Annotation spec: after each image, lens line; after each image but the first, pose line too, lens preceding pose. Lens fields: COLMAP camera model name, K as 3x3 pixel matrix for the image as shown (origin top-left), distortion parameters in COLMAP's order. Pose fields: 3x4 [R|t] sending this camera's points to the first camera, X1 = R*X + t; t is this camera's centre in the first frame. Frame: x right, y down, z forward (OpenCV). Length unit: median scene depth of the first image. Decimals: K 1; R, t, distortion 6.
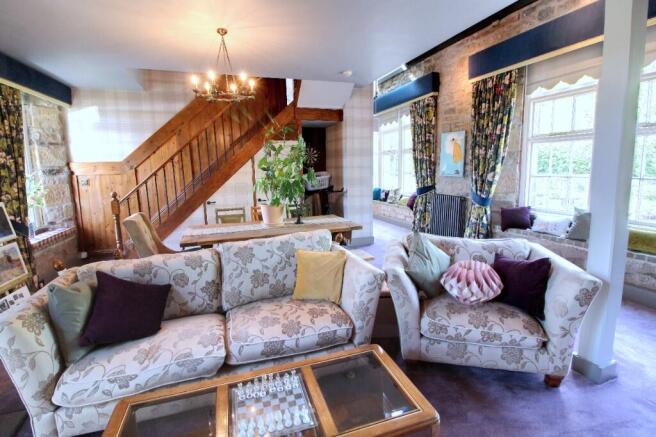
lens RADIAL K [[311.3, 0, 327.9], [0, 311.3, 207.2], [0, 0, 1]] dist [0.000457, -0.015587]
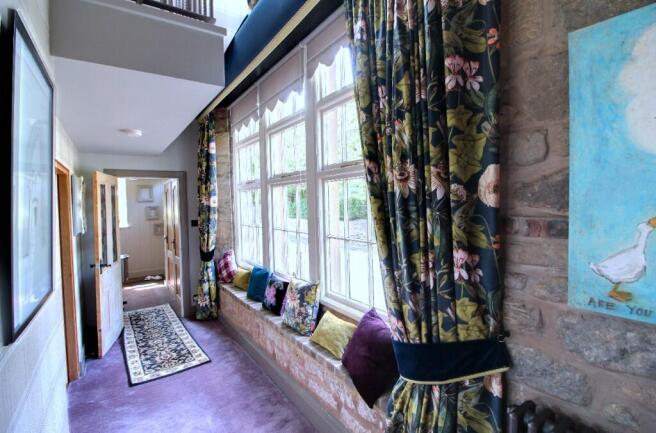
lens RADIAL K [[308.5, 0, 327.4], [0, 308.5, 207.1], [0, 0, 1]] dist [-0.002915, -0.000715]
pose [[0.965802, -0.009772, 0.259098, 0.196776], [0.040871, 0.992534, -0.114914, -0.128341], [-0.256040, 0.121574, 0.958991, 0.830199]]
